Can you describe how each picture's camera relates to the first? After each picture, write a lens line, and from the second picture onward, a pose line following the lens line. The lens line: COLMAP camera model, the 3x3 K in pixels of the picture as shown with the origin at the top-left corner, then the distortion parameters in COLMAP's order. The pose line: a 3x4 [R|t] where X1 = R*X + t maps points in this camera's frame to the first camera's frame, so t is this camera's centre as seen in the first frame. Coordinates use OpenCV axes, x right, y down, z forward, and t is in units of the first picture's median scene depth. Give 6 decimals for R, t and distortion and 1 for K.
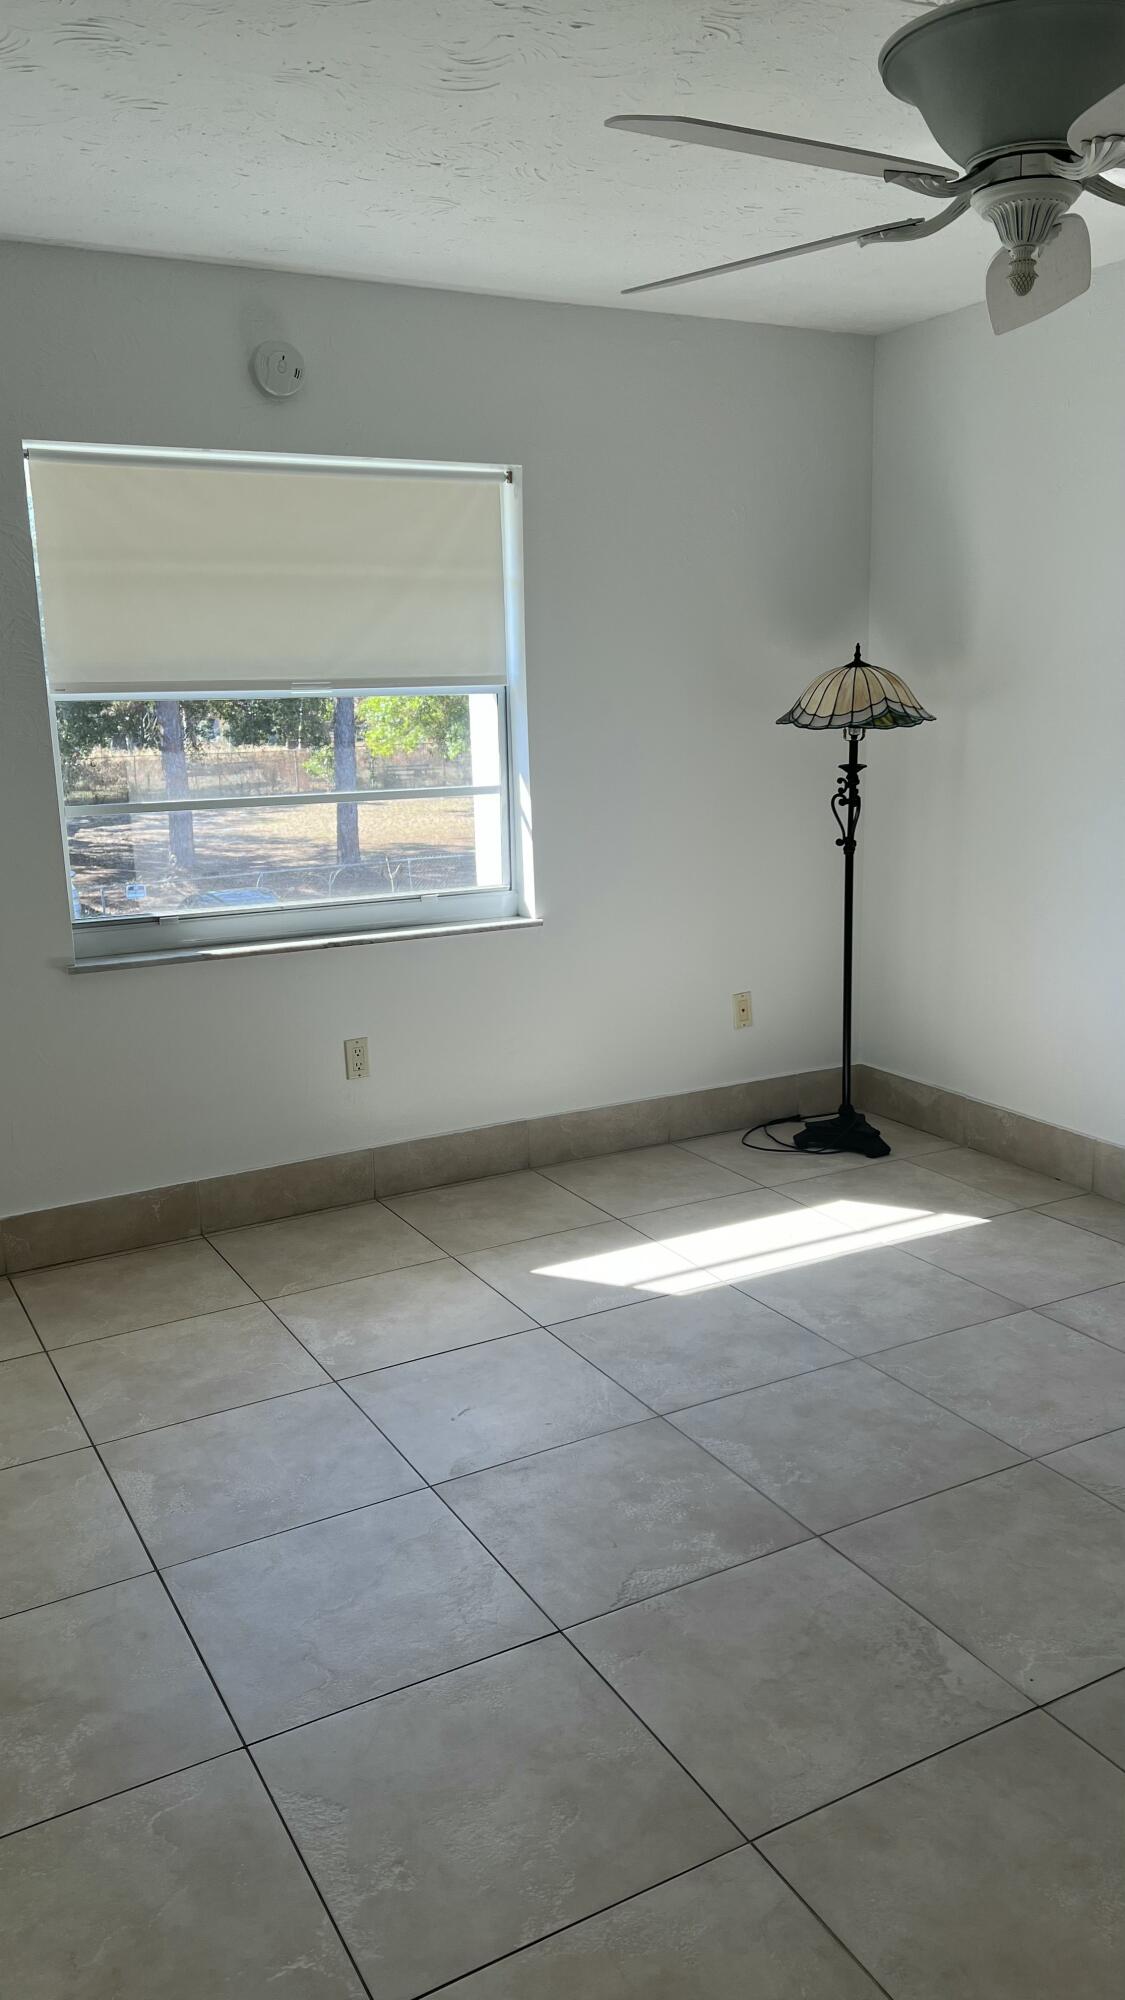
lens RADIAL K [[1529.0, 0, 566.3], [0, 1529.0, 922.1], [0, 0, 1]] dist [-0.003782, -0.003298]
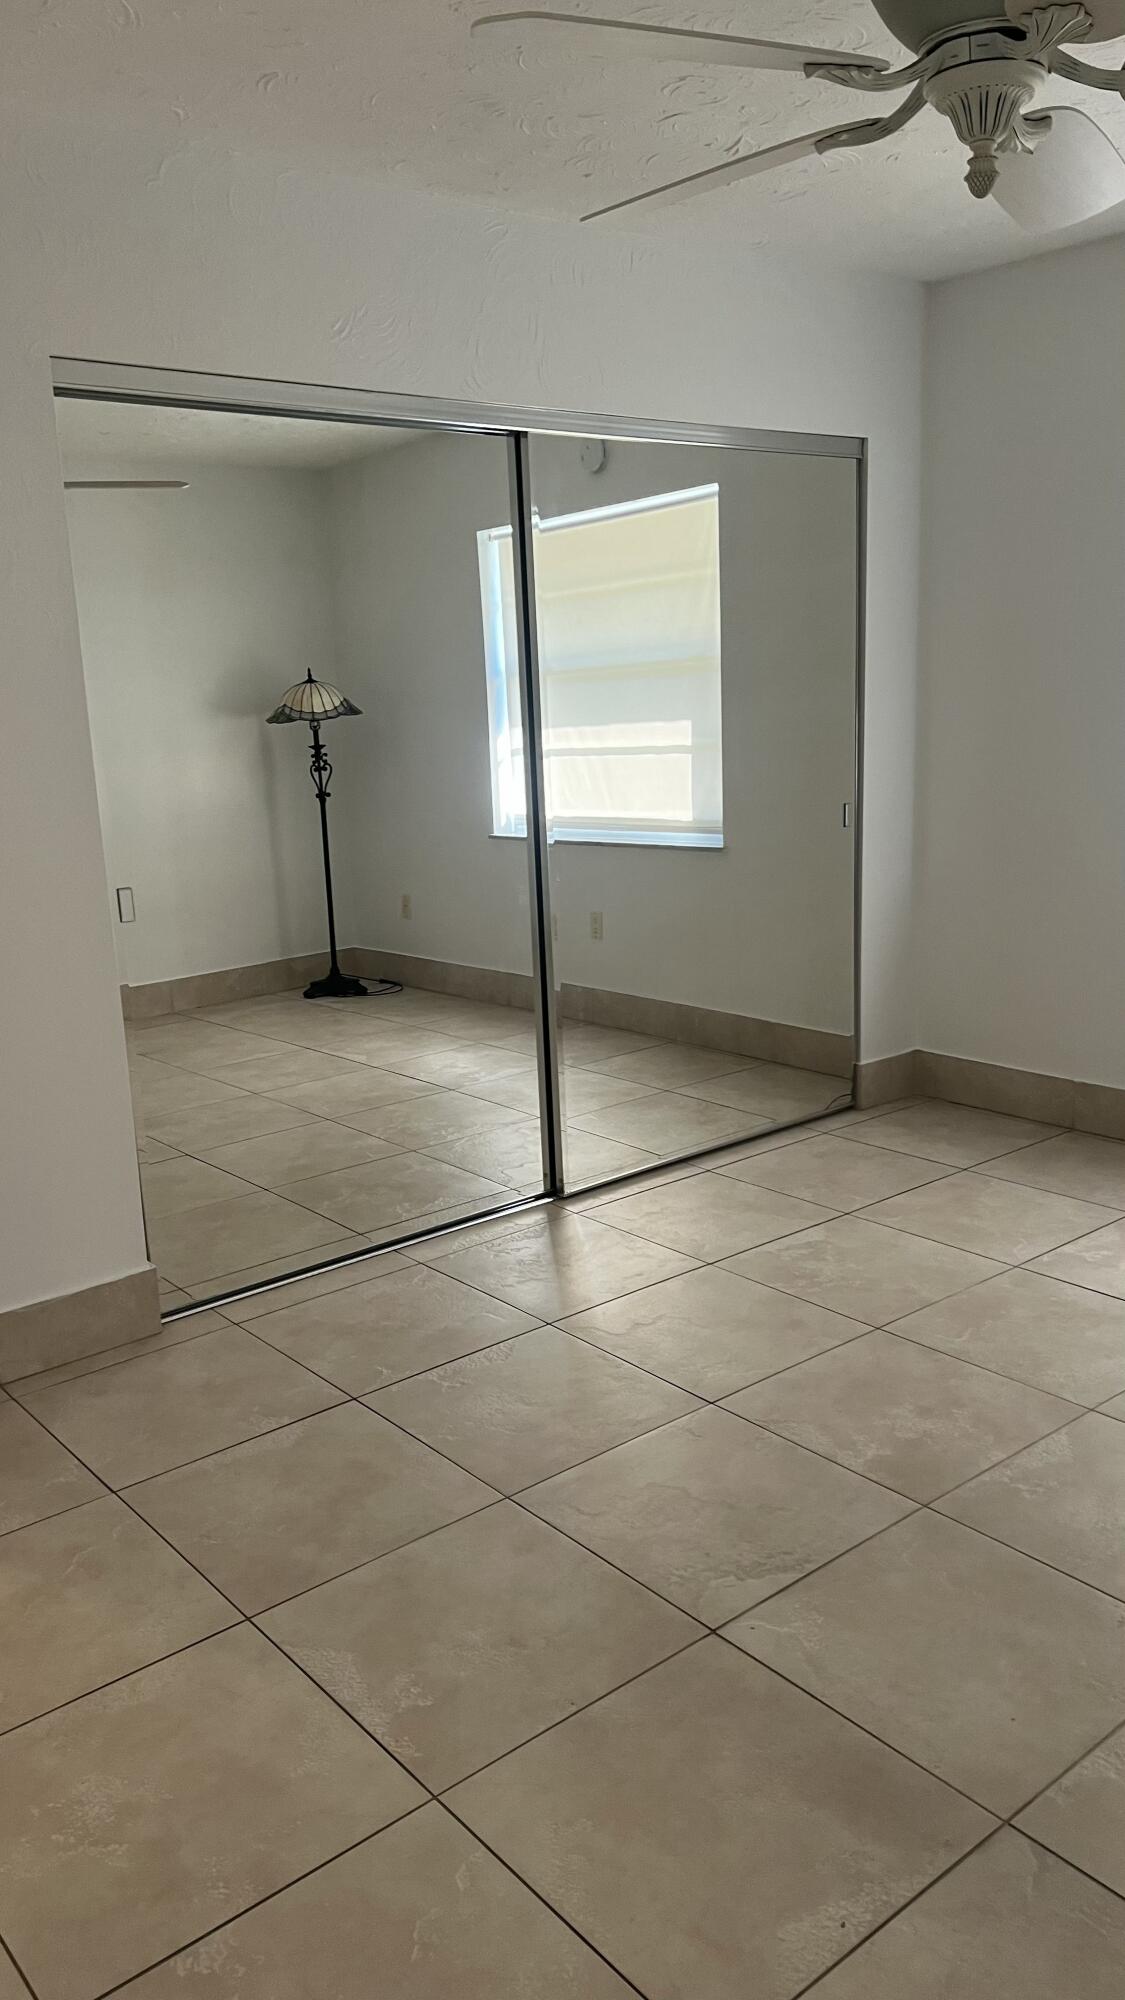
lens RADIAL K [[1468.7, 0, 562.5], [0, 1468.7, 1000.0], [0, 0, 1]] dist [0.001167, 0.000659]
pose [[0.169582, 0.221675, -0.960262, 1.253752], [-0.102034, 0.973087, 0.206616, -0.133656], [0.980220, 0.062941, 0.187637, 0.703827]]
